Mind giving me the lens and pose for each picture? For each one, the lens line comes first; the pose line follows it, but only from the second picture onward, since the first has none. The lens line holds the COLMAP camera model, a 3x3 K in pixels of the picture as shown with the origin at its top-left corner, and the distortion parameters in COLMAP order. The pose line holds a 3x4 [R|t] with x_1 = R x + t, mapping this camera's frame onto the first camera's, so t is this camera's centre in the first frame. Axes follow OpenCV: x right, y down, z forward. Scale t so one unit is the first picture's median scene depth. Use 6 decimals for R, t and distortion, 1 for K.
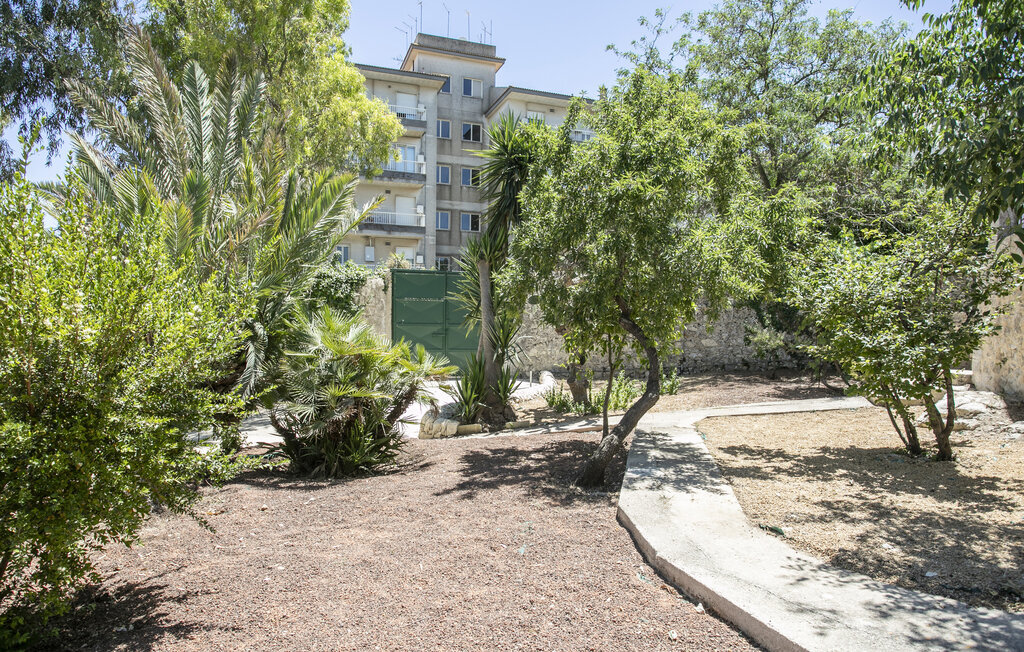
lens RADIAL K [[656.2, 0, 512.0], [0, 656.2, 365.9], [0, 0, 1]] dist [-0.005678, 0.020635]
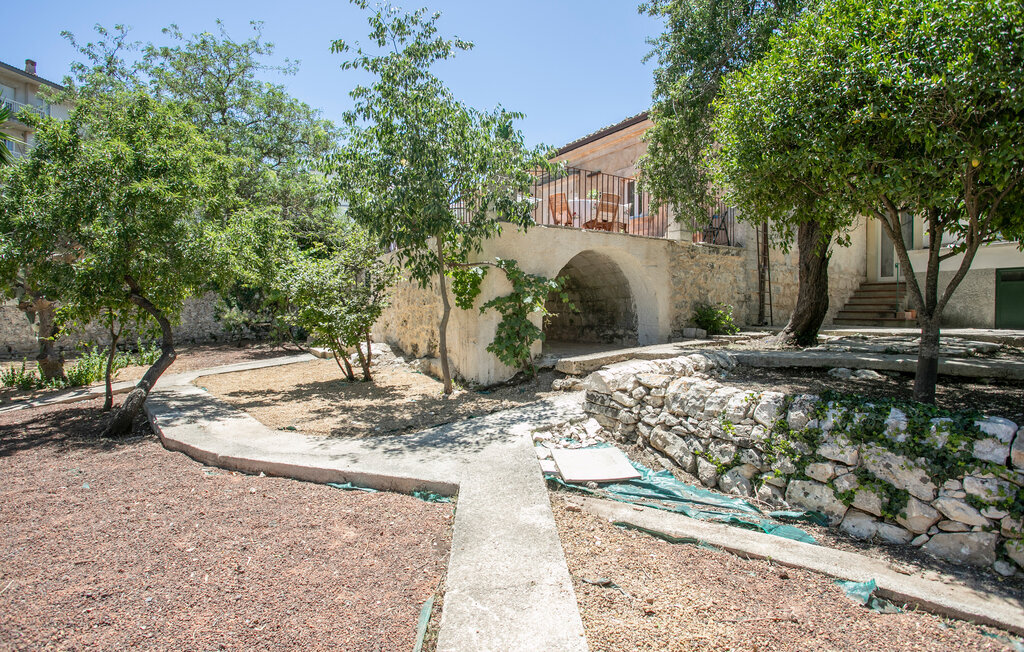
lens RADIAL K [[485.9, 0, 525.0], [0, 485.9, 328.9], [0, 0, 1]] dist [-0.073823, 0.037074]
pose [[0.596480, -0.034556, 0.801884, -0.098327], [0.046706, 0.998874, 0.008304, 0.015368], [-0.801268, 0.032499, 0.597422, -0.080522]]
